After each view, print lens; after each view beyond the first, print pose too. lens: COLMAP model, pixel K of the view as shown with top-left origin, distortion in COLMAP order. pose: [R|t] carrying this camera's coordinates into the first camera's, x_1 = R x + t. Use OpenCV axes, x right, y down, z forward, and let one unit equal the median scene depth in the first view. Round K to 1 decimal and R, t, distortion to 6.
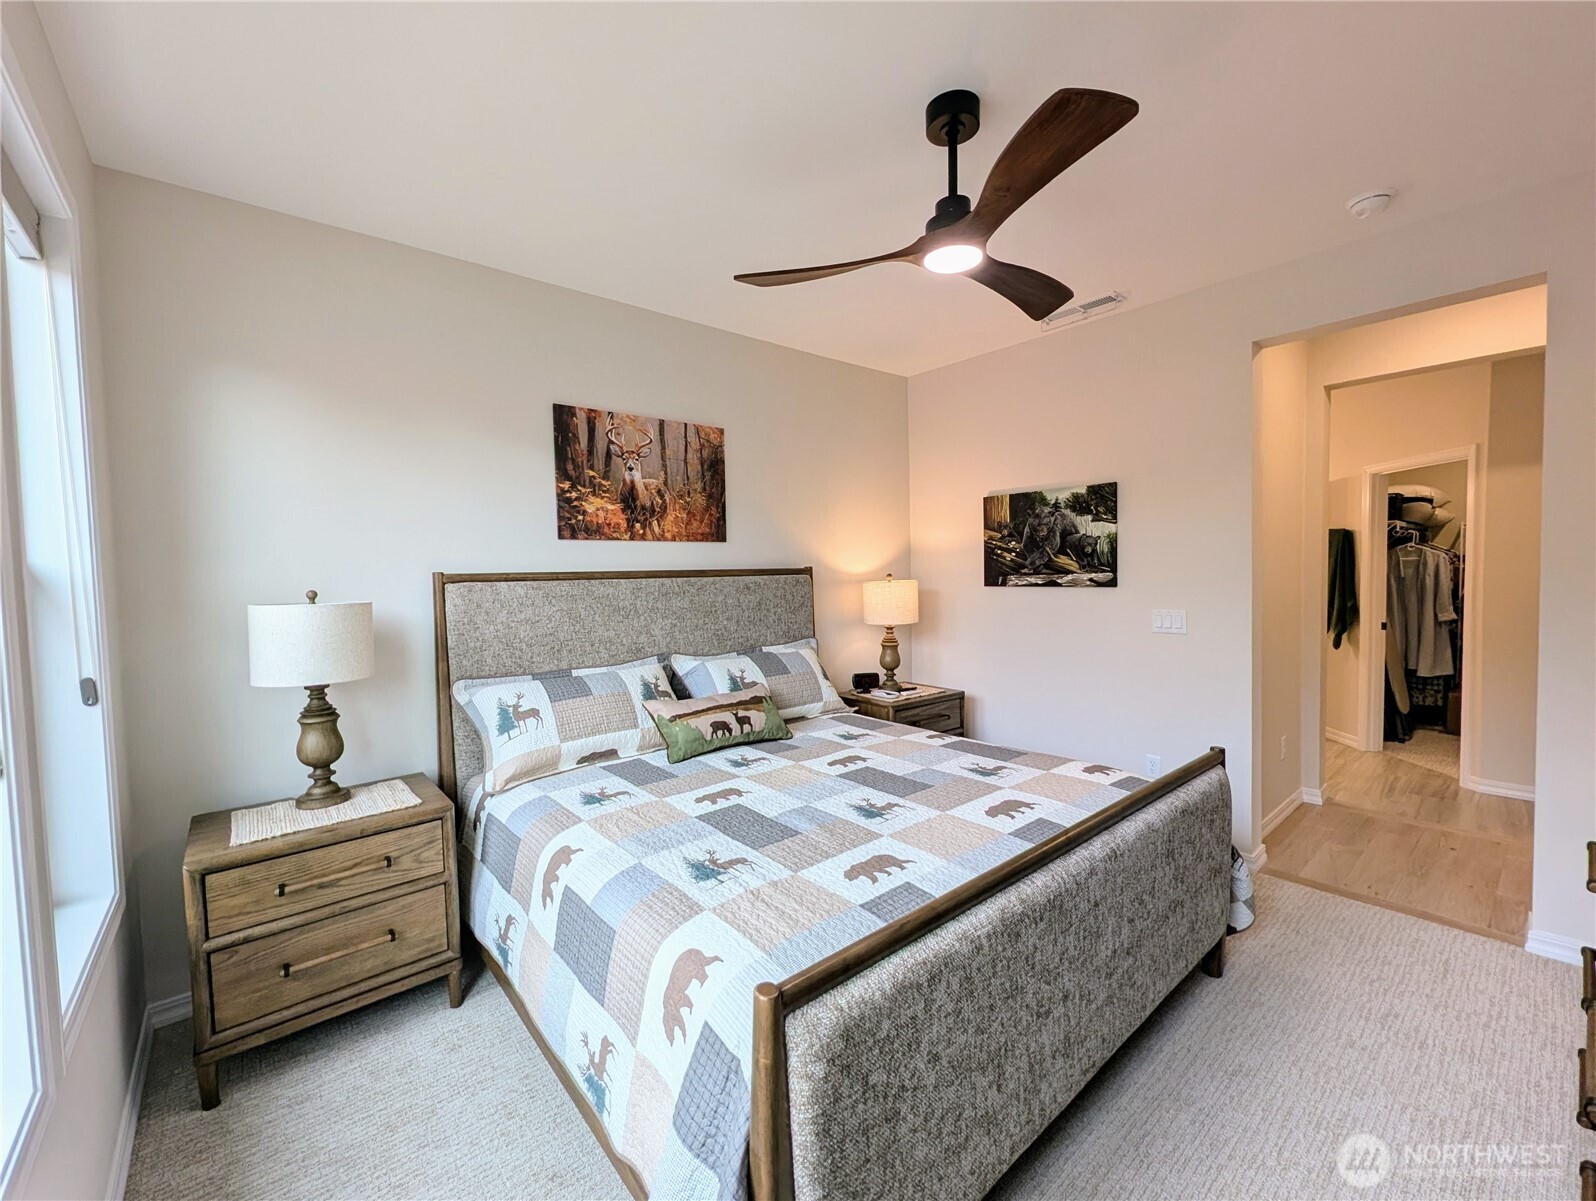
lens RADIAL K [[657.7, 0, 809.1], [0, 657.7, 599.2], [0, 0, 1]] dist [0.000336, -0.001133]
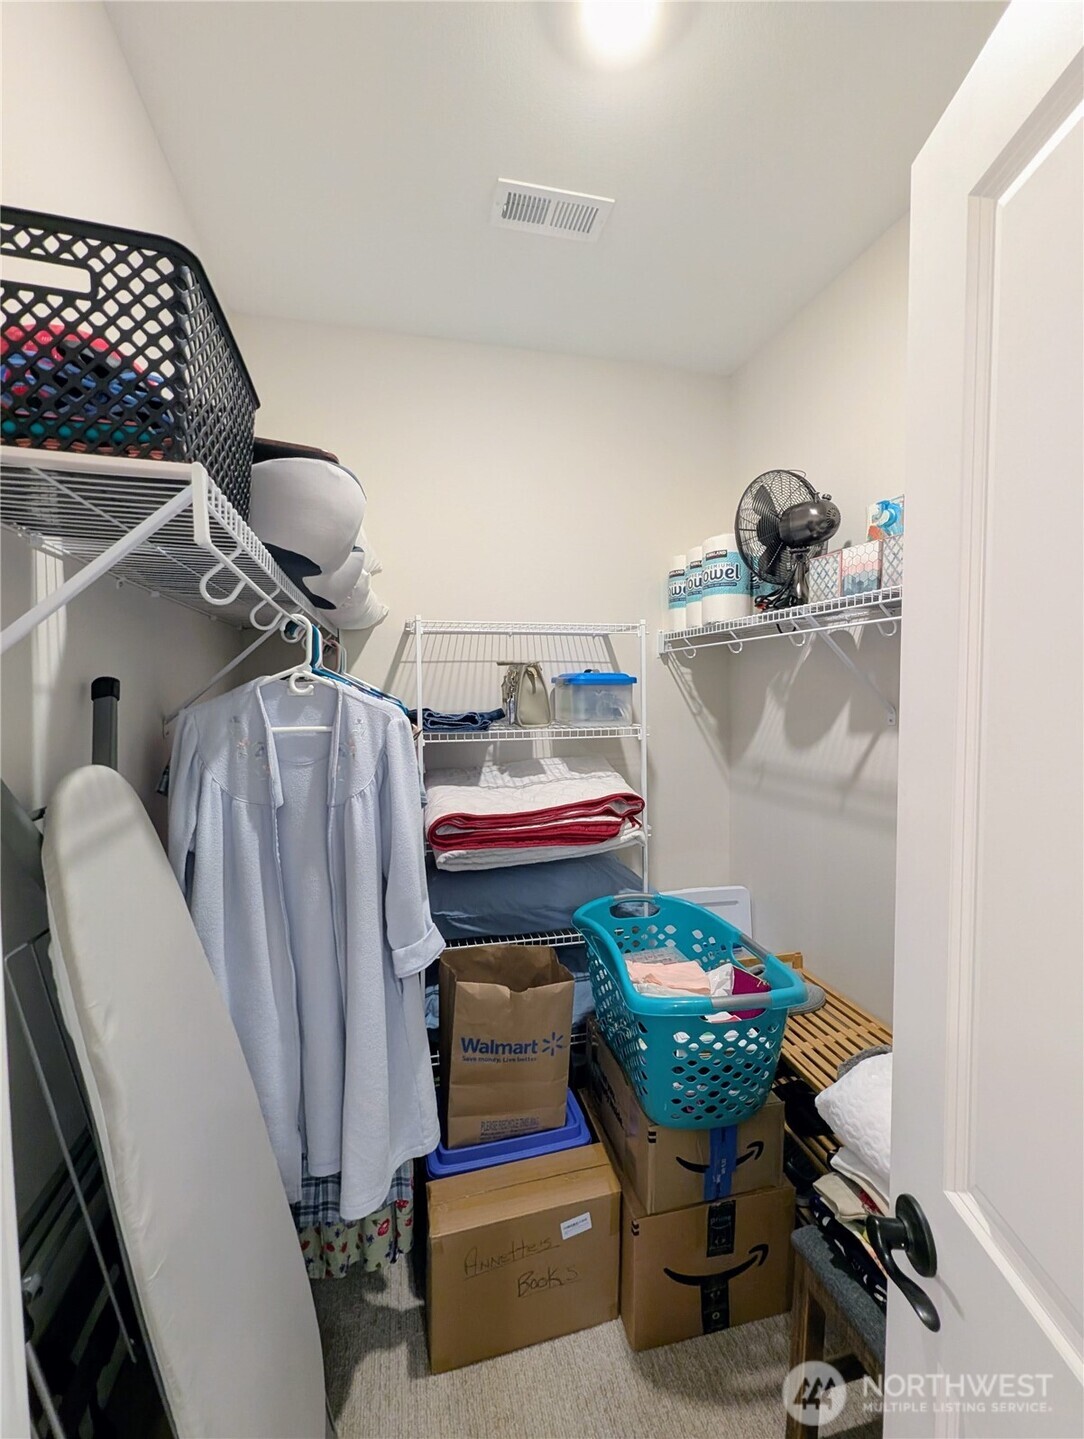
lens RADIAL K [[593.0, 0, 544.0], [0, 593.0, 715.8], [0, 0, 1]] dist [0.000336, -0.001133]
pose [[0.436103, -0.018782, 0.899701, 0.695302], [0.037447, 0.999295, 0.002710, -0.058639], [-0.899117, 0.032509, 0.436499, 0.755886]]
